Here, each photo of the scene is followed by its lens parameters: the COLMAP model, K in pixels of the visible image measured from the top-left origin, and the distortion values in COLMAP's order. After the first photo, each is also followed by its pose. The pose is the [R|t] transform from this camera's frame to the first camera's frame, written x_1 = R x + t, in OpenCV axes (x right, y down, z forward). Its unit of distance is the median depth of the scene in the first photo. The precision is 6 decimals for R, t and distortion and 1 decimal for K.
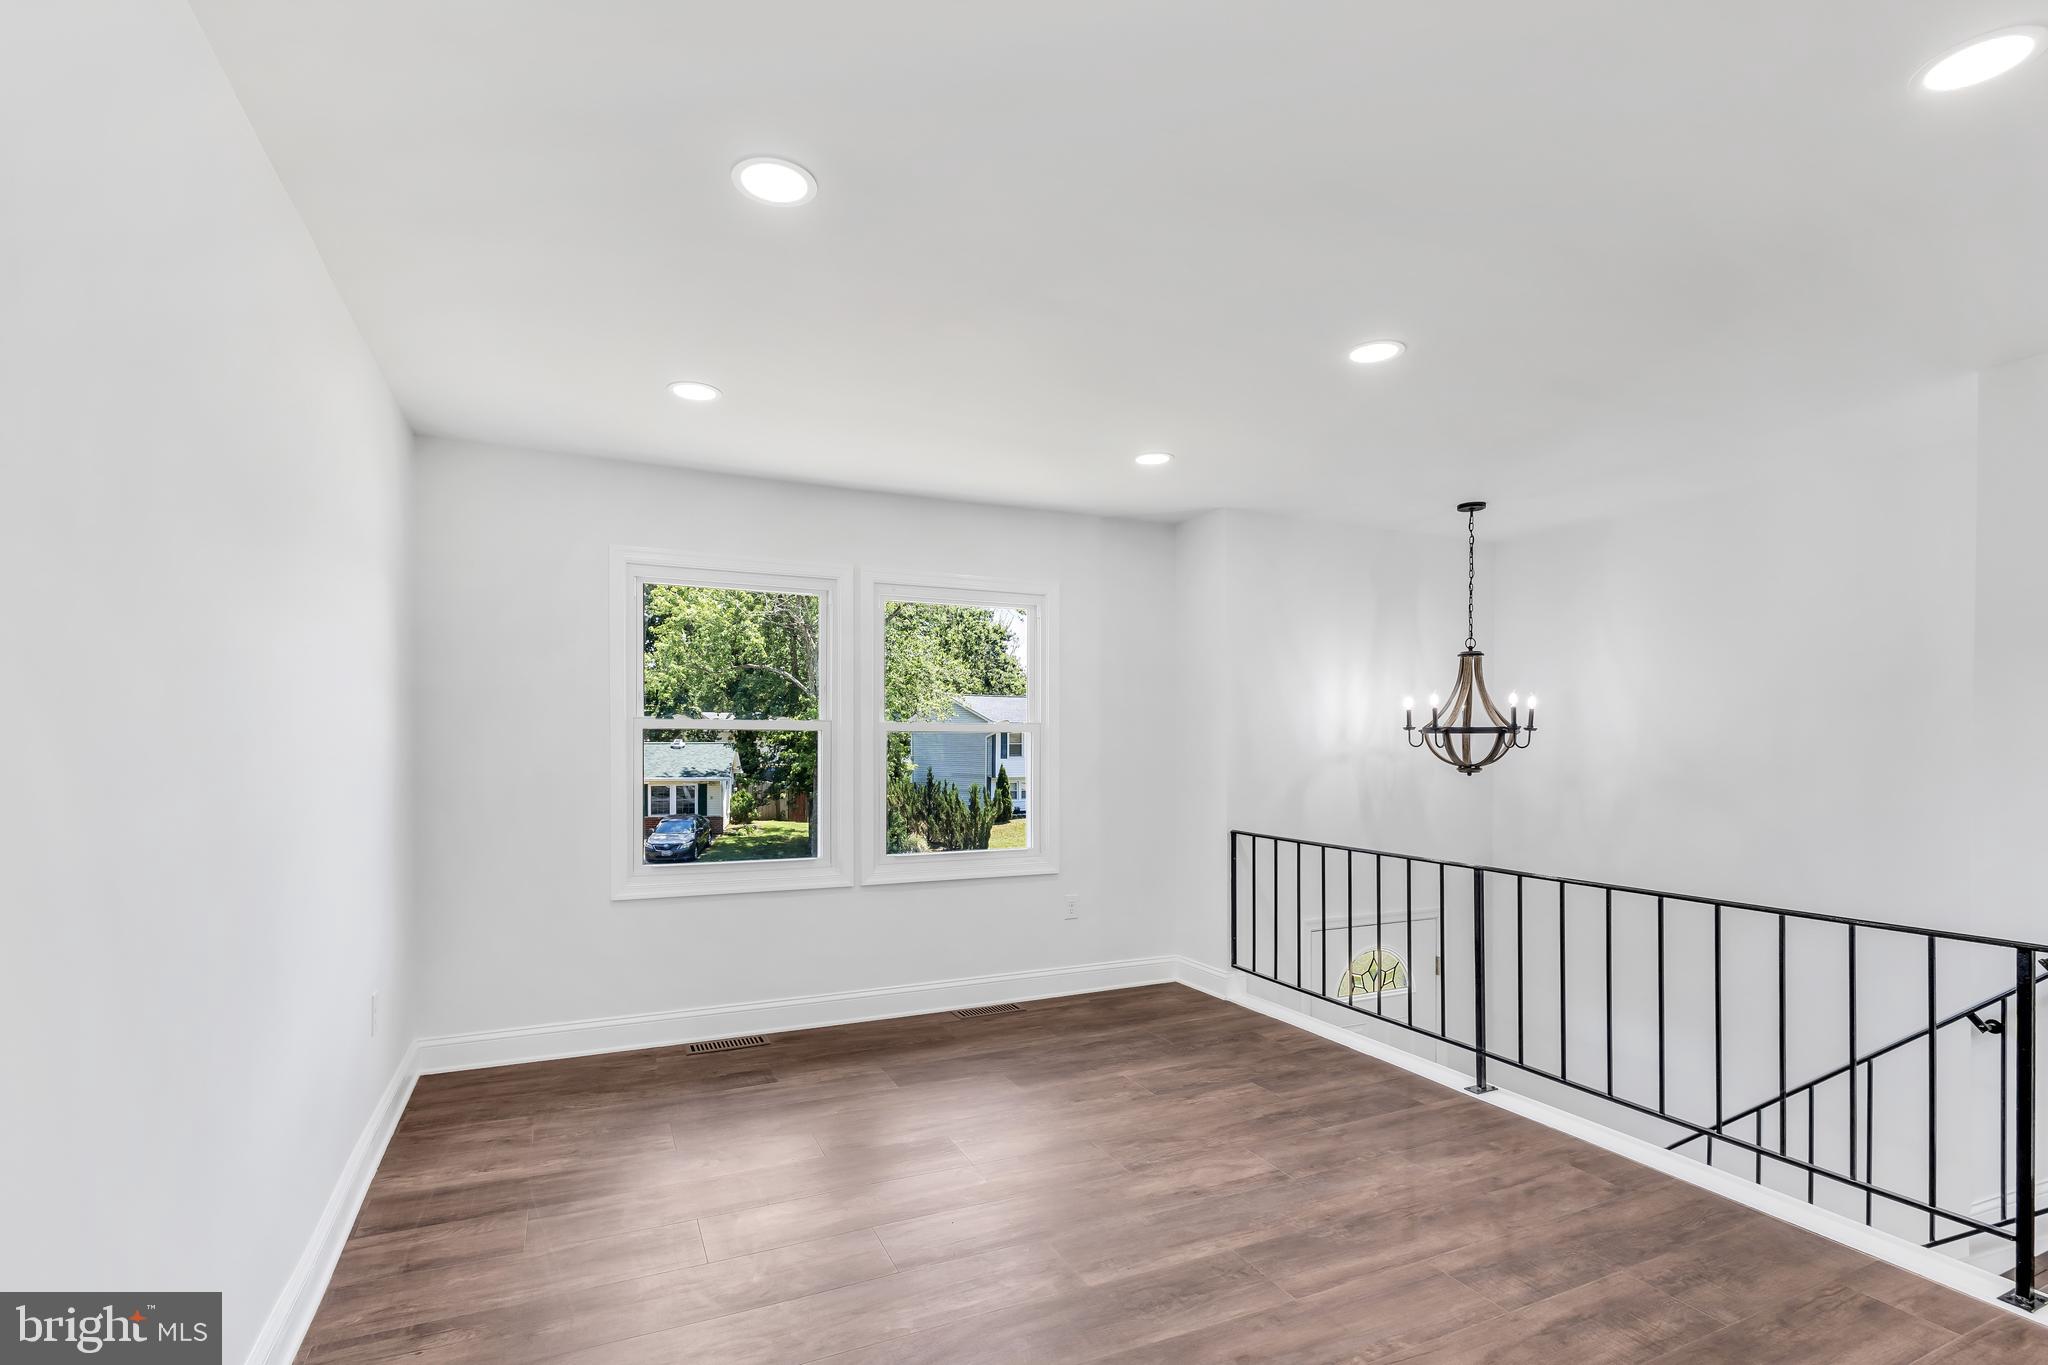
lens RADIAL K [[963.2, 0, 1016.6], [0, 963.2, 730.3], [0, 0, 1]] dist [0.015459, -0.004145]
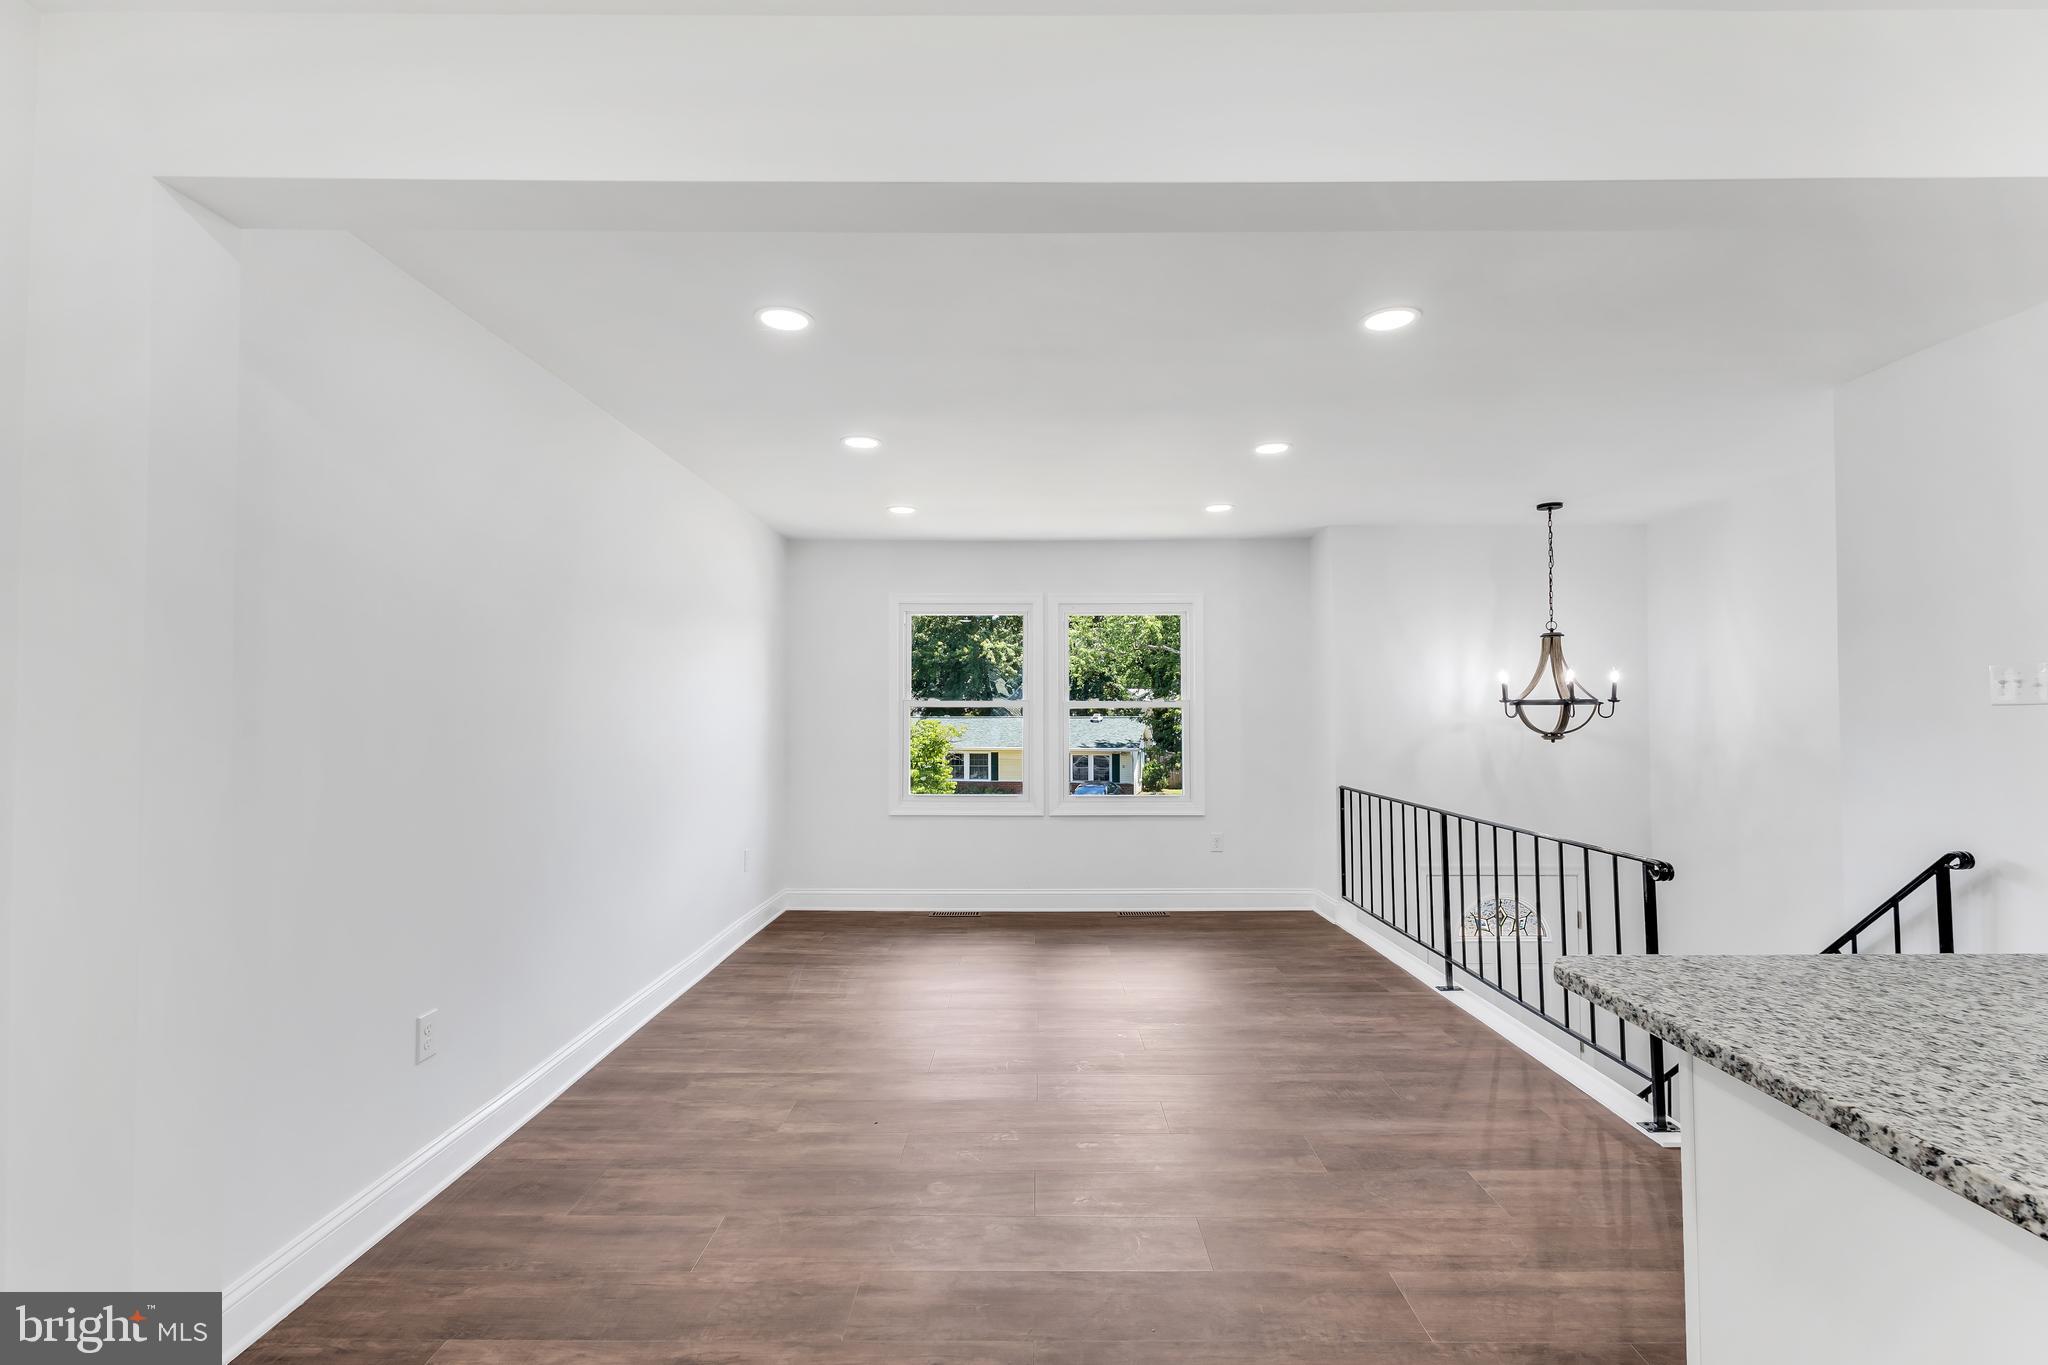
lens RADIAL K [[940.6, 0, 1014.0], [0, 940.6, 677.0], [0, 0, 1]] dist [0.003754, -0.000512]
pose [[0.901186, -0.022663, -0.432839, 0.478359], [0.009964, 0.999451, -0.031586, -0.001711], [0.433318, 0.024152, 0.900918, -0.338394]]
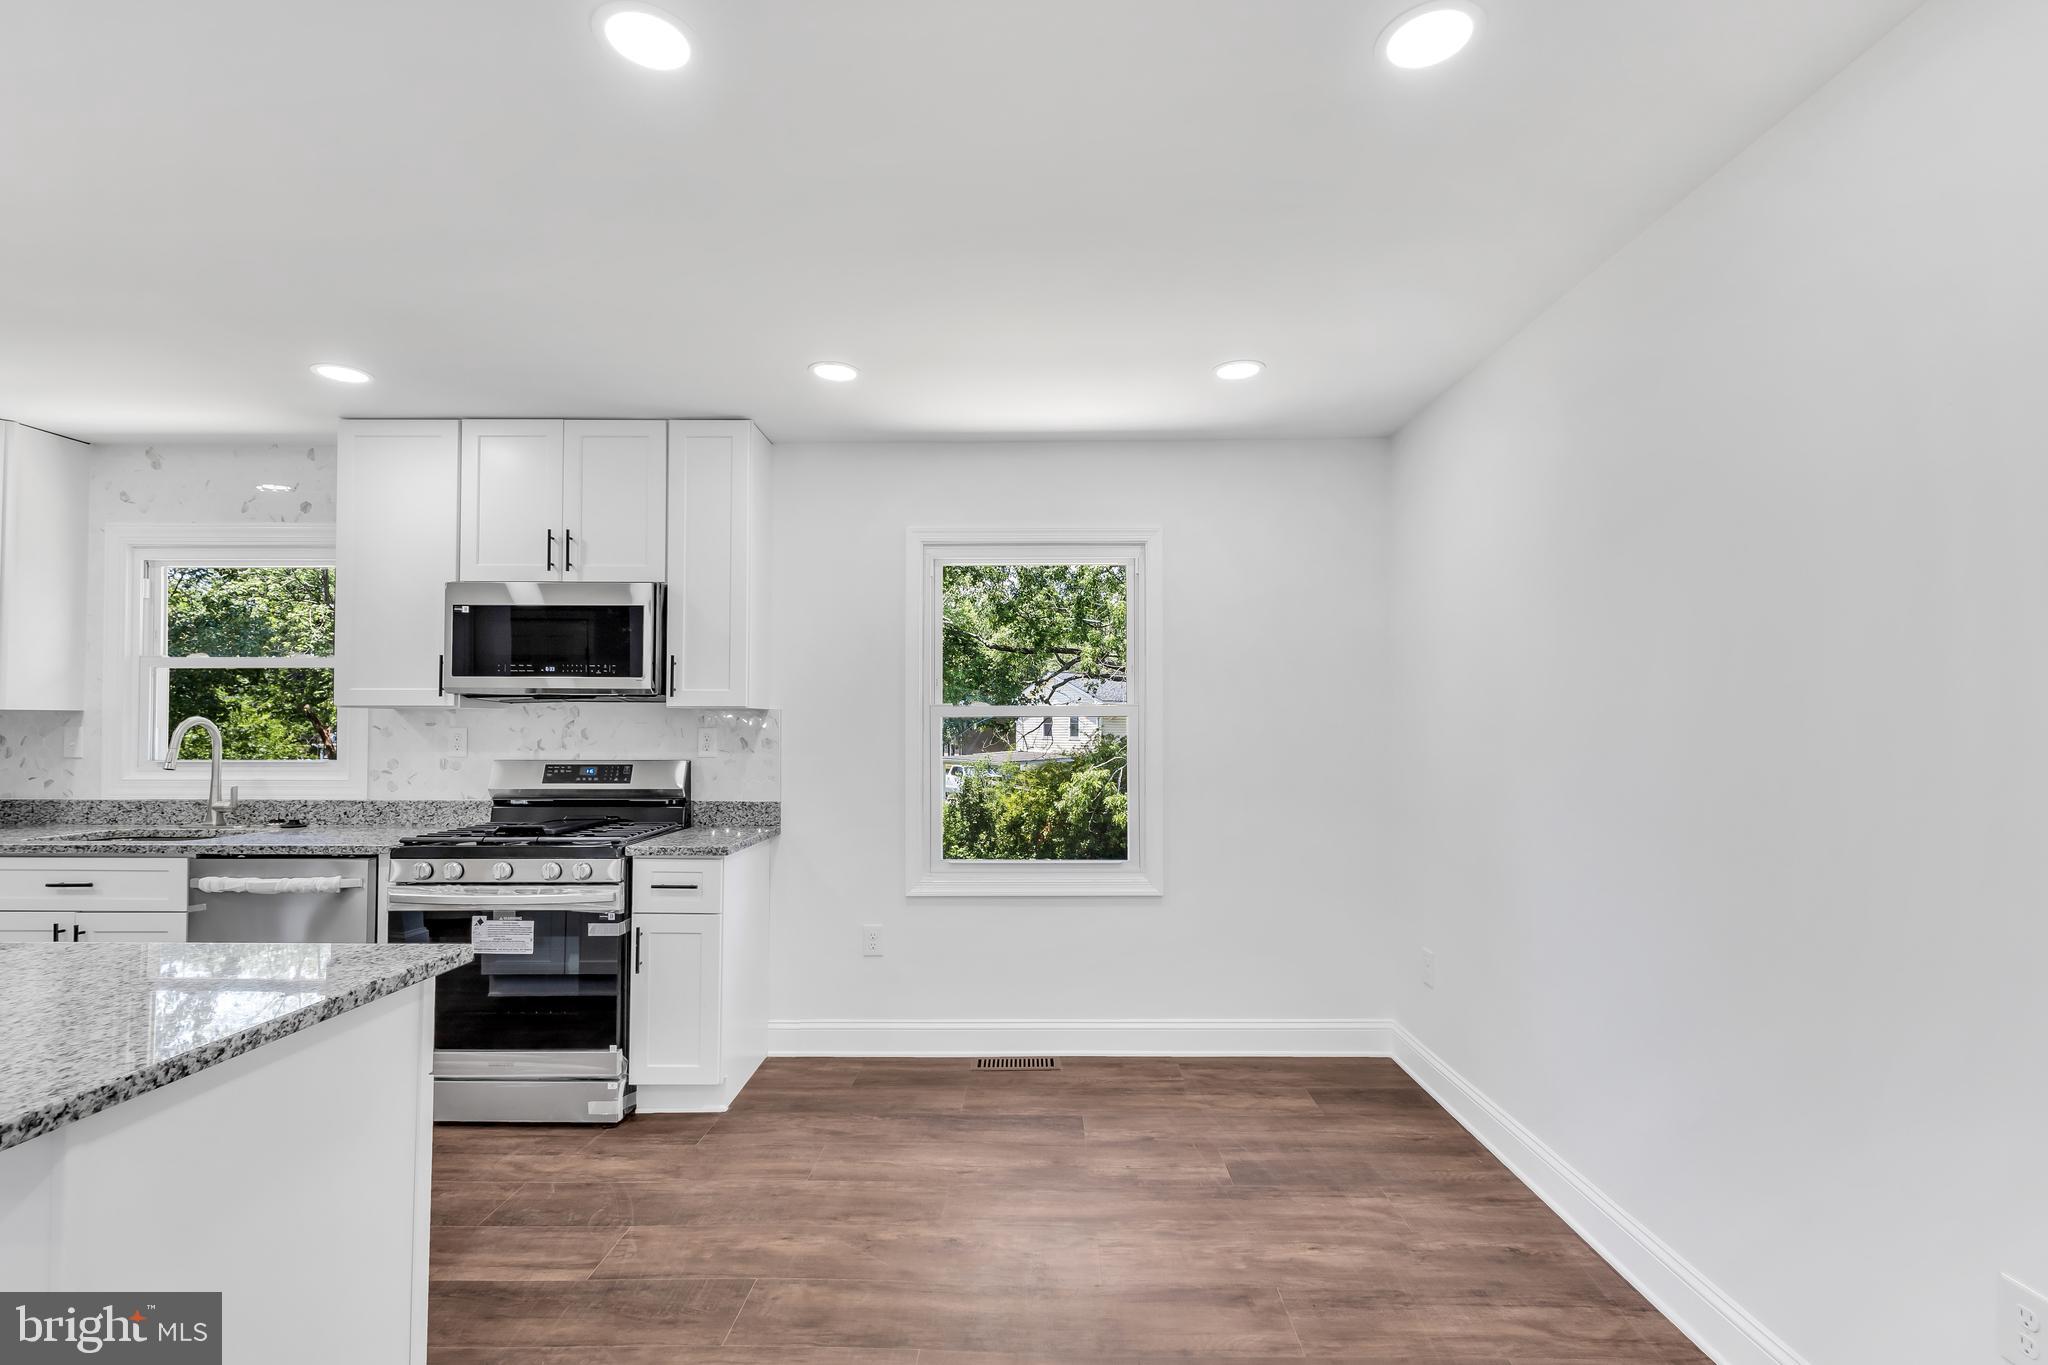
lens RADIAL K [[945.7, 0, 1022.0], [0, 945.7, 705.9], [0, 0, 1]] dist [0.020487, -0.007730]
pose [[-0.899400, 0.003698, 0.437112, 0.163332], [-0.008604, 0.999621, -0.026161, 0.000366], [-0.437043, -0.027290, -0.899027, 0.203079]]
